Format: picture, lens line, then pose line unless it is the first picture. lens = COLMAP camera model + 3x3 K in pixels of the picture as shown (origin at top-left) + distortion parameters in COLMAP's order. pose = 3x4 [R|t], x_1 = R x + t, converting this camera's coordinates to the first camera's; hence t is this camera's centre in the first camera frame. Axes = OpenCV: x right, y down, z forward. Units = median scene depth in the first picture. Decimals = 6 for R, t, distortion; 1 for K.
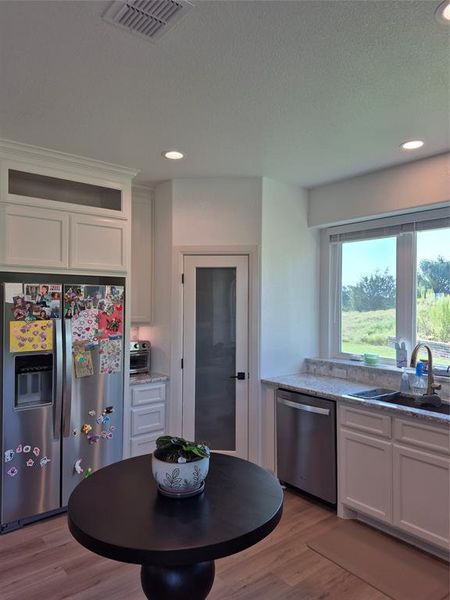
lens RADIAL K [[418.0, 0, 225.0], [0, 418.0, 300.0], [0, 0, 1]] dist [0.084542, -0.103409]
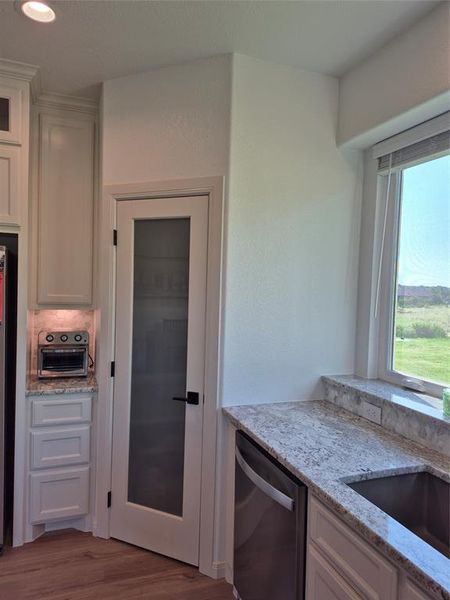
lens RADIAL K [[418.0, 0, 225.0], [0, 418.0, 300.0], [0, 0, 1]] dist [0.084542, -0.103409]
pose [[0.943372, 0.034756, -0.329911, 0.274877], [-0.021567, 0.998818, 0.043555, 0.013034], [0.331035, -0.033973, 0.943007, 0.447955]]
